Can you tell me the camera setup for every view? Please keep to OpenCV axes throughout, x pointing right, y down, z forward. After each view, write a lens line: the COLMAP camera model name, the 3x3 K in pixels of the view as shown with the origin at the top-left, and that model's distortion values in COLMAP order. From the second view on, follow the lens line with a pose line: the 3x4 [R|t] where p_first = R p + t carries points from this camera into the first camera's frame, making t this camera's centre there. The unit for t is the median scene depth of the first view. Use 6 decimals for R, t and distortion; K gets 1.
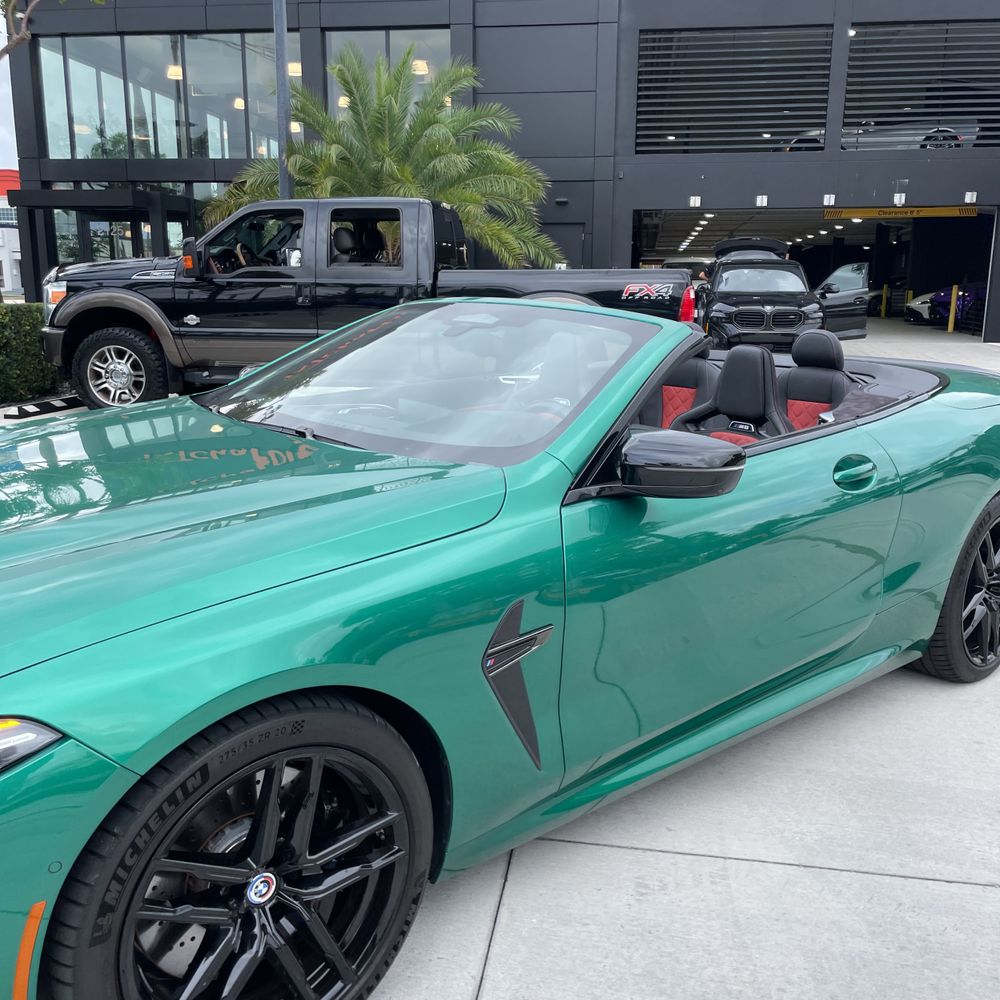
lens RADIAL K [[1024.6, 0, 494.5], [0, 1024.6, 502.4], [0, 0, 1]] dist [0.031311, 0.000000]
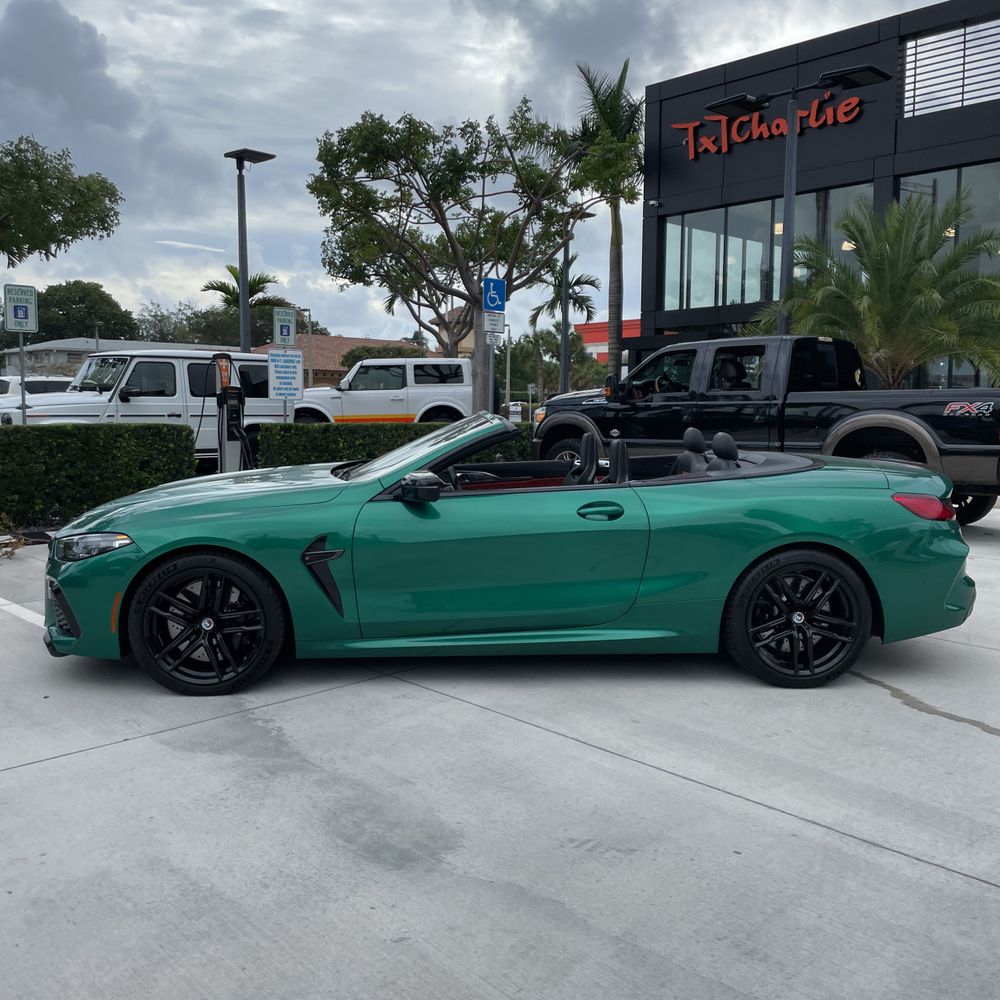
lens RADIAL K [[1024.6, 0, 491.1], [0, 1024.6, 497.4], [0, 0, 1]] dist [0.031311, 0.000000]
pose [[0.781996, 0.050188, -0.621260, 0.386342], [-0.125088, 0.989110, -0.077547, 0.031375], [0.610602, 0.138354, 0.779758, -0.132011]]
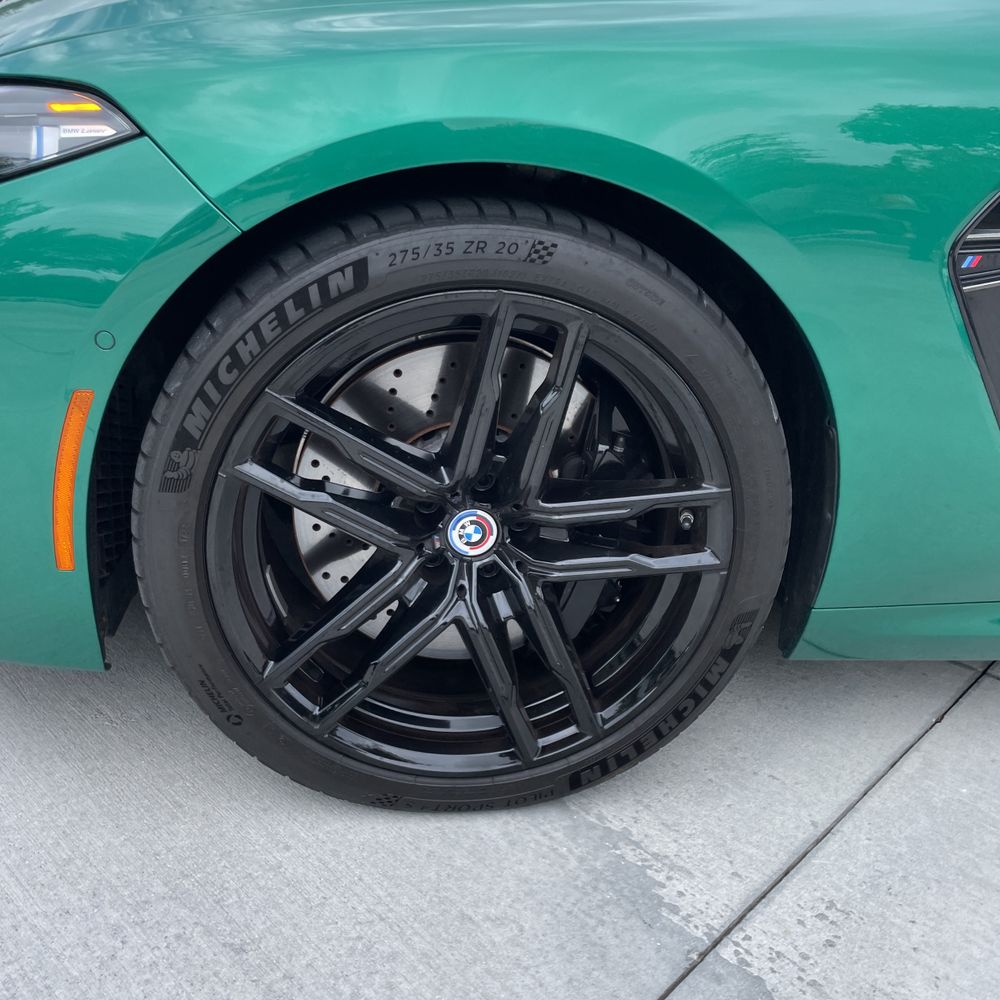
lens RADIAL K [[1024.6, 0, 494.5], [0, 1024.6, 501.7], [0, 0, 1]] dist [0.031311, 0.000000]
pose [[0.828382, 0.231808, -0.509949, 0.019010], [-0.170072, 0.971464, 0.165327, 0.048281], [0.533721, -0.050226, 0.844168, 0.093085]]
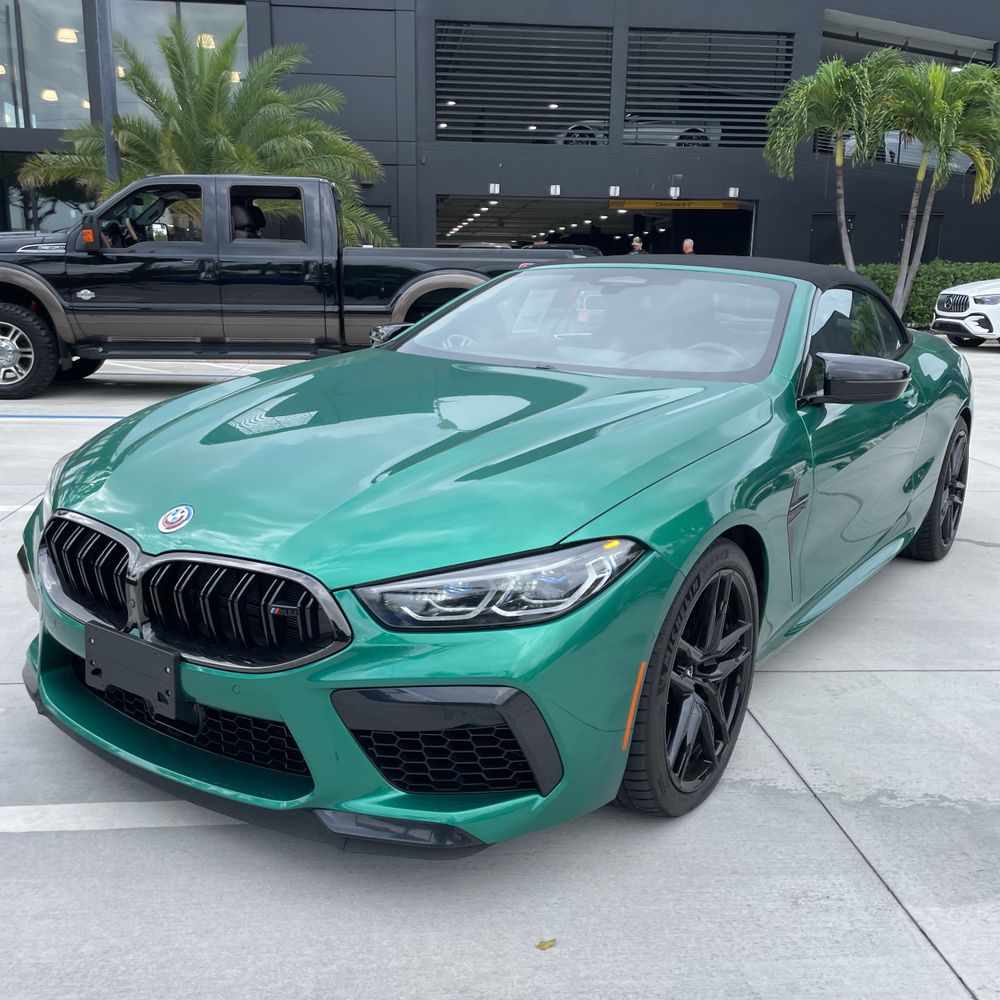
lens RADIAL K [[1024.6, 0, 494.7], [0, 1024.6, 508.5], [0, 0, 1]] dist [0.031311, 0.000000]
pose [[0.970433, -0.047185, 0.236713, -0.155029], [0.042706, 0.998799, 0.024017, 0.020112], [-0.237562, -0.013198, 0.971283, -0.057098]]
